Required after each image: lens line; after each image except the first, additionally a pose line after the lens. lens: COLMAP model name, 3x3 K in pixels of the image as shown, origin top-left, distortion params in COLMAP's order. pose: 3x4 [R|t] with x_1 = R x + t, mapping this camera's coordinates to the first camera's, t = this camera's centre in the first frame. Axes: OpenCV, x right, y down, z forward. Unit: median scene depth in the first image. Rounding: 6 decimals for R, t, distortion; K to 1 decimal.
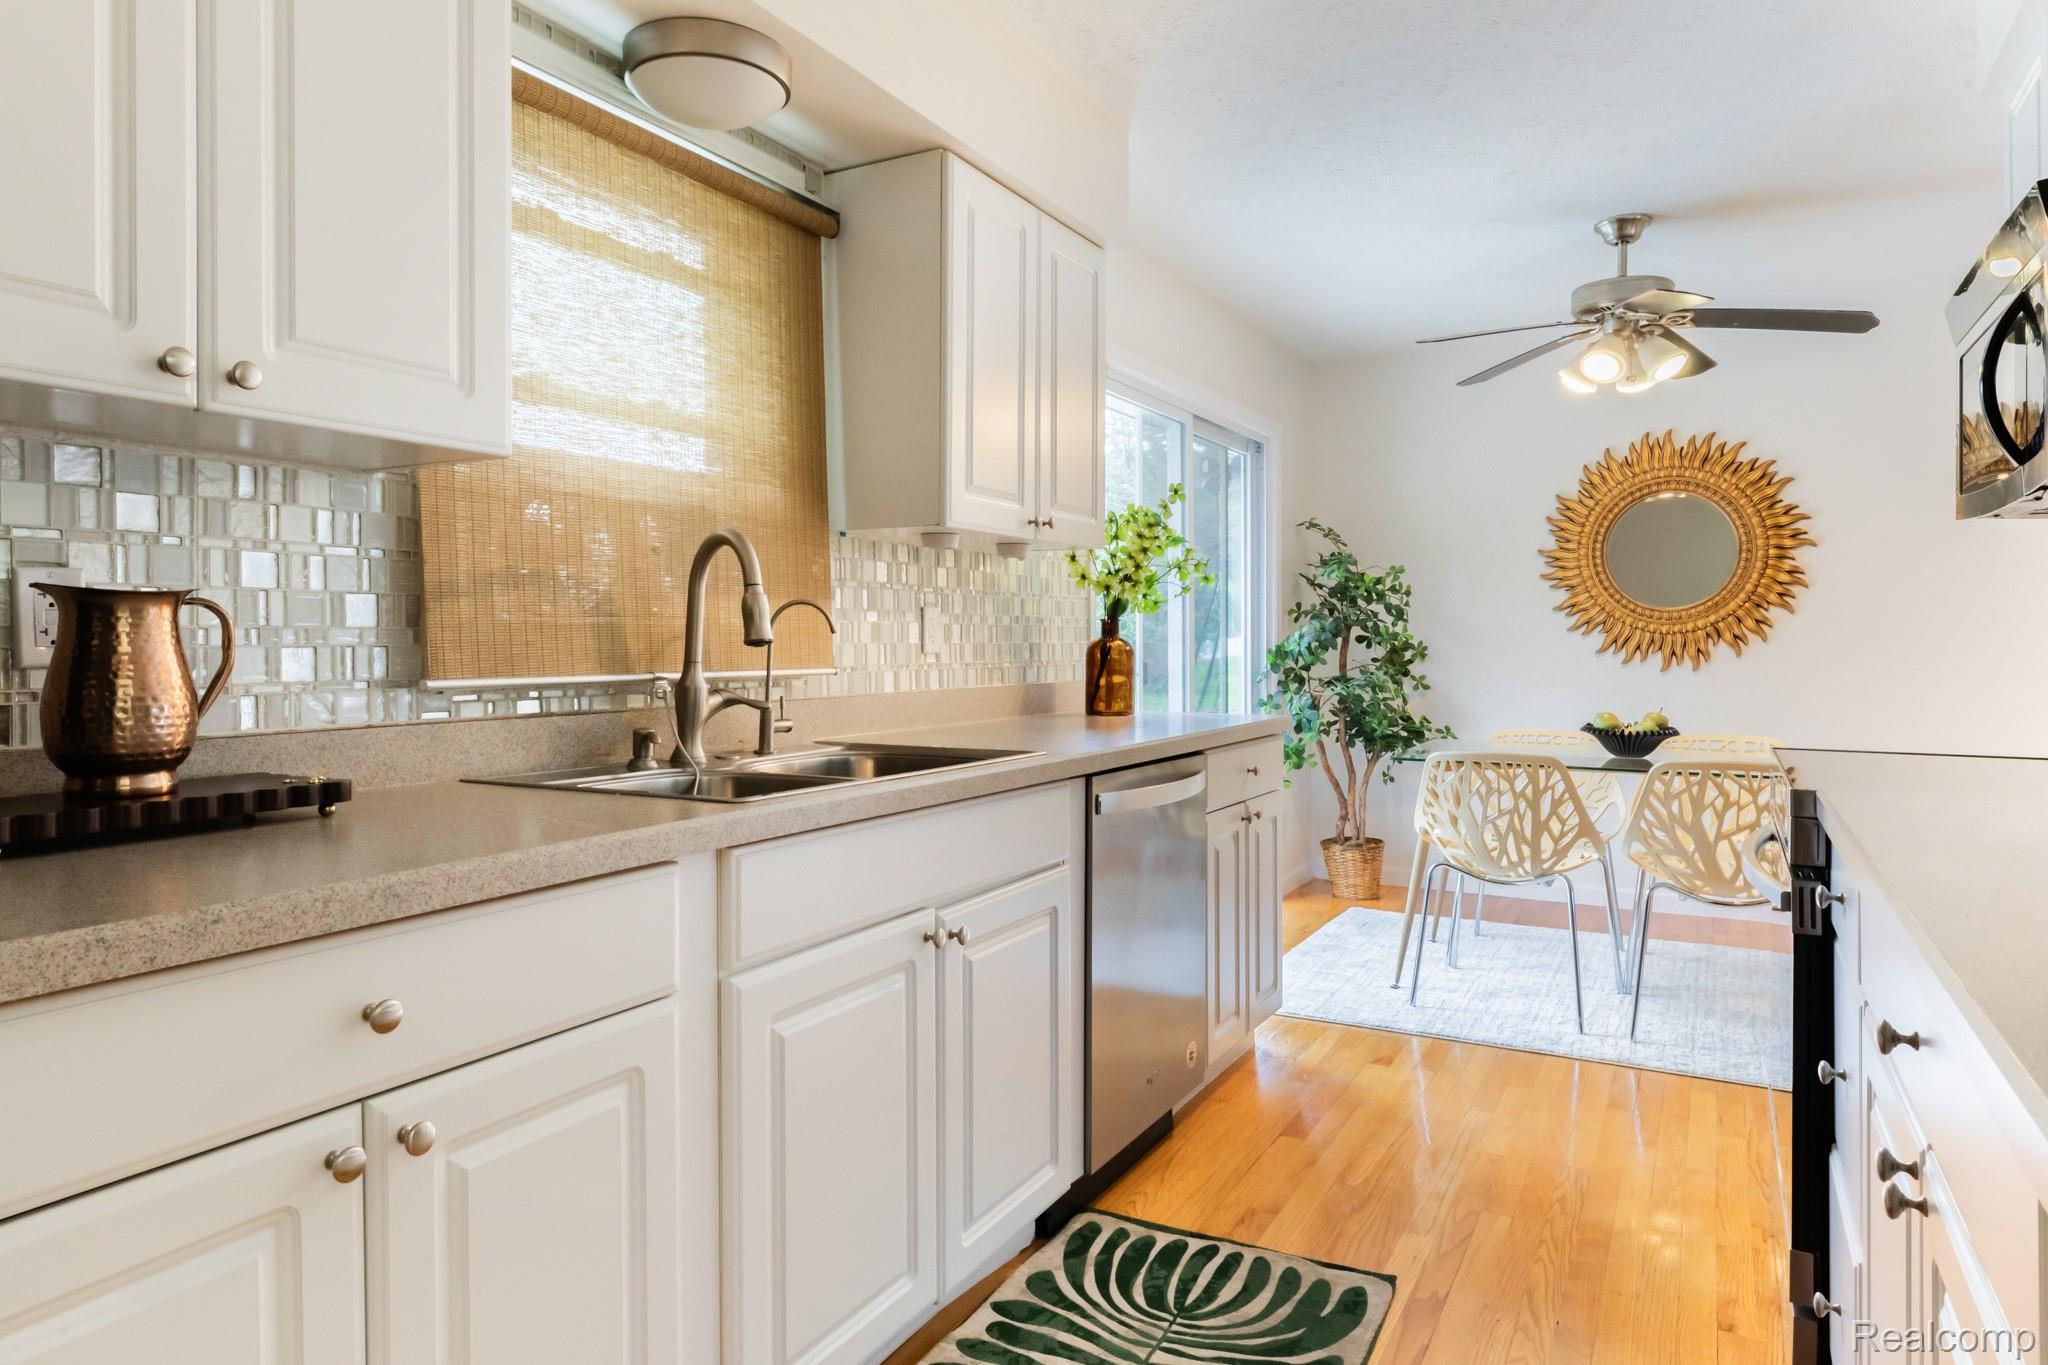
lens RADIAL K [[1274.8, 0, 960.8], [0, 1274.8, 649.7], [0, 0, 1]] dist [0.026584, -0.004672]
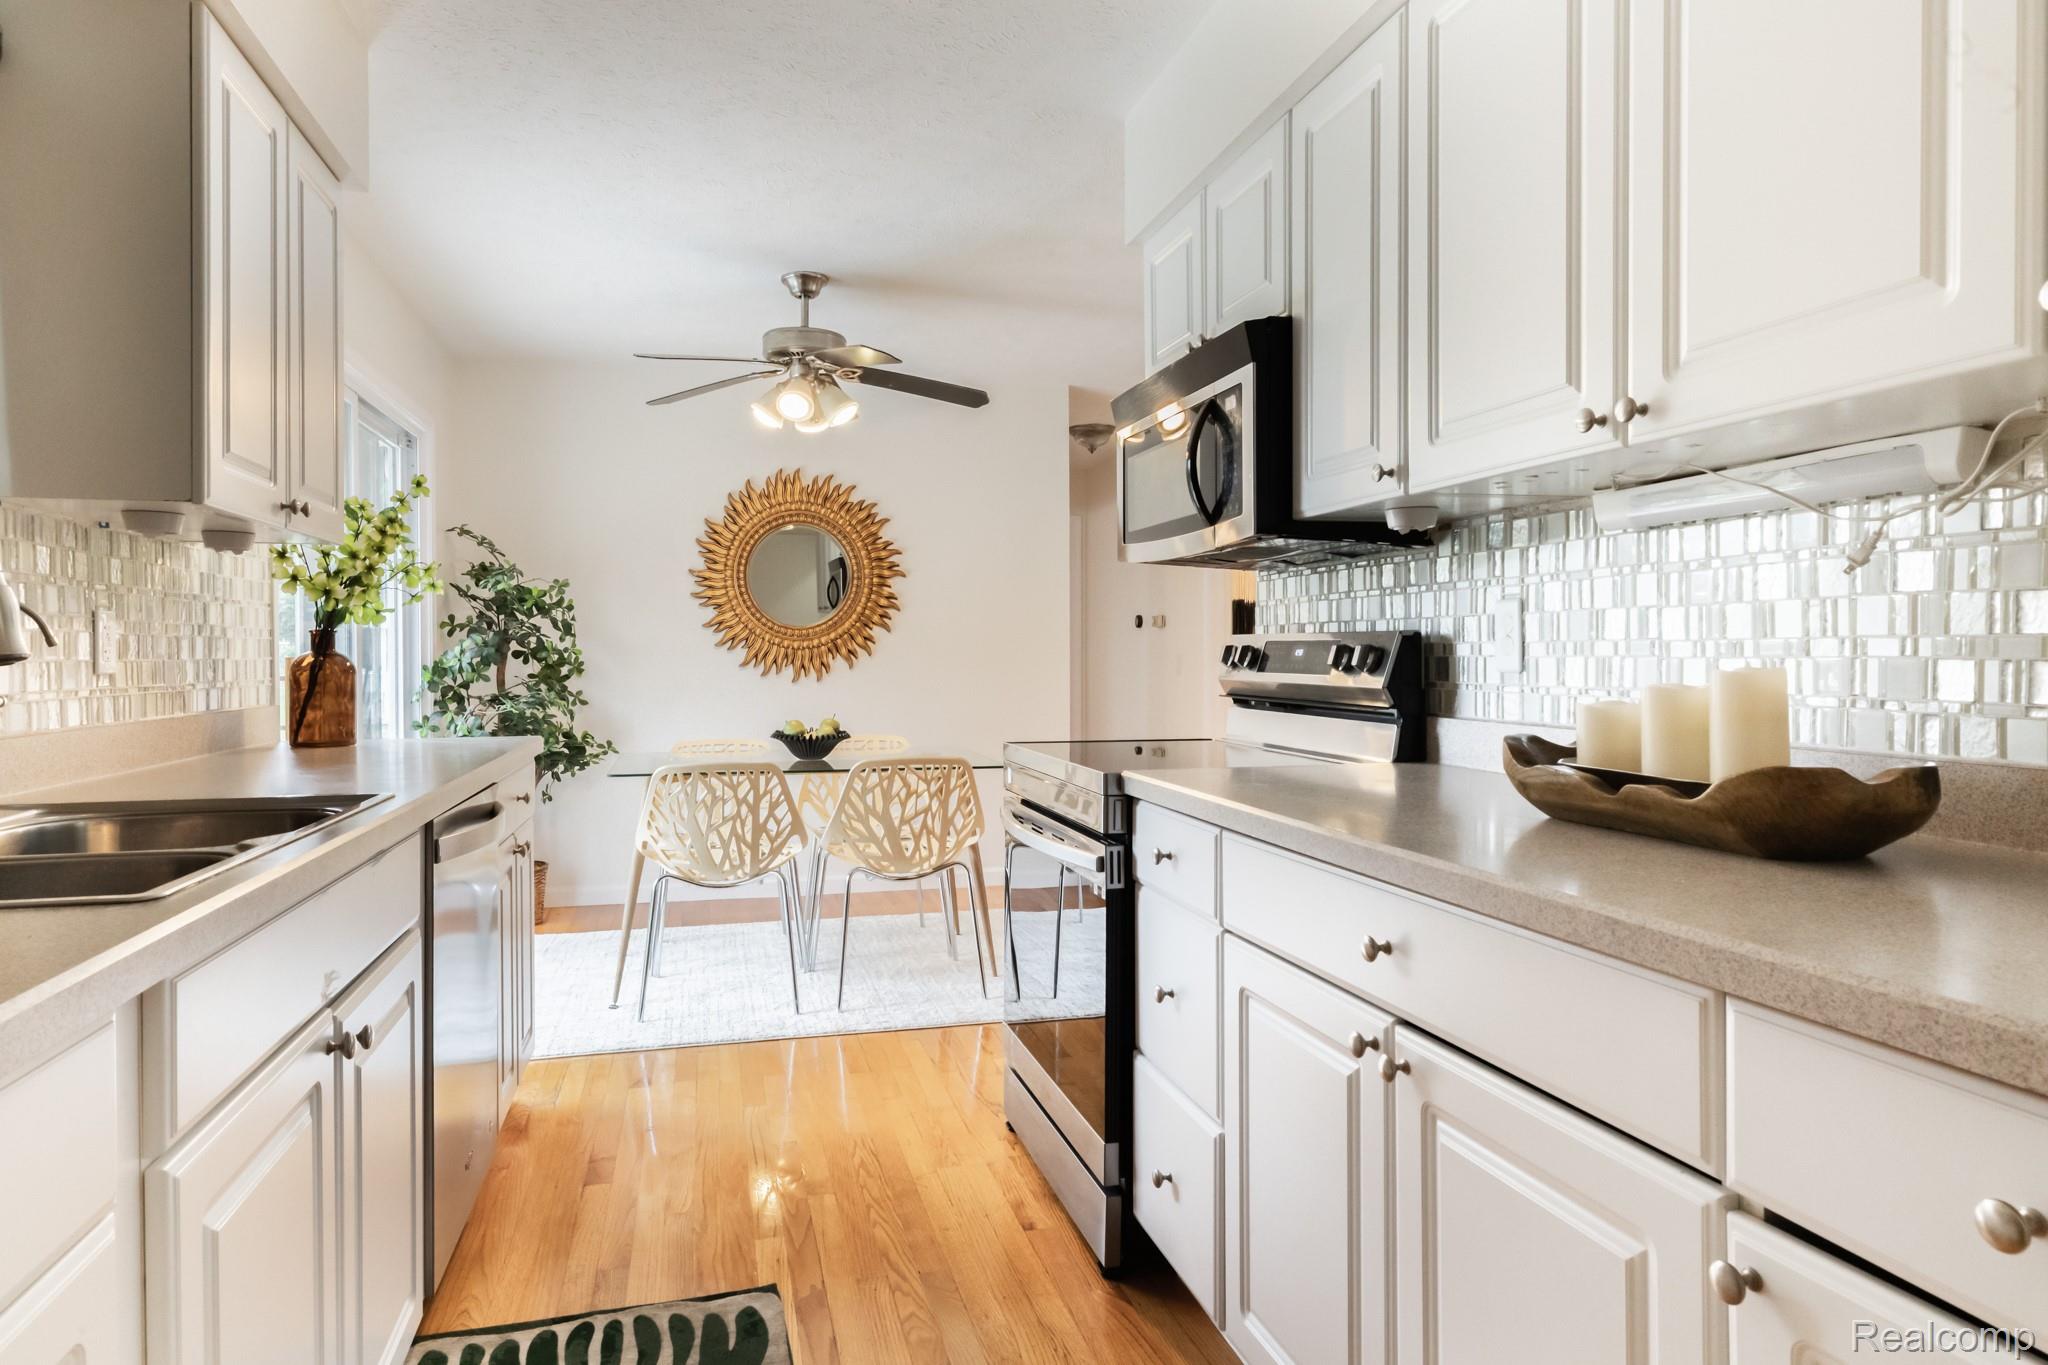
lens RADIAL K [[1274.8, 0, 1015.5], [0, 1274.8, 667.8], [0, 0, 1]] dist [0.026584, -0.004672]
pose [[0.722329, -0.009881, 0.691479, -0.132505], [0.008523, 0.999949, 0.005386, -0.000381], [-0.691497, 0.002003, 0.722376, 0.085258]]
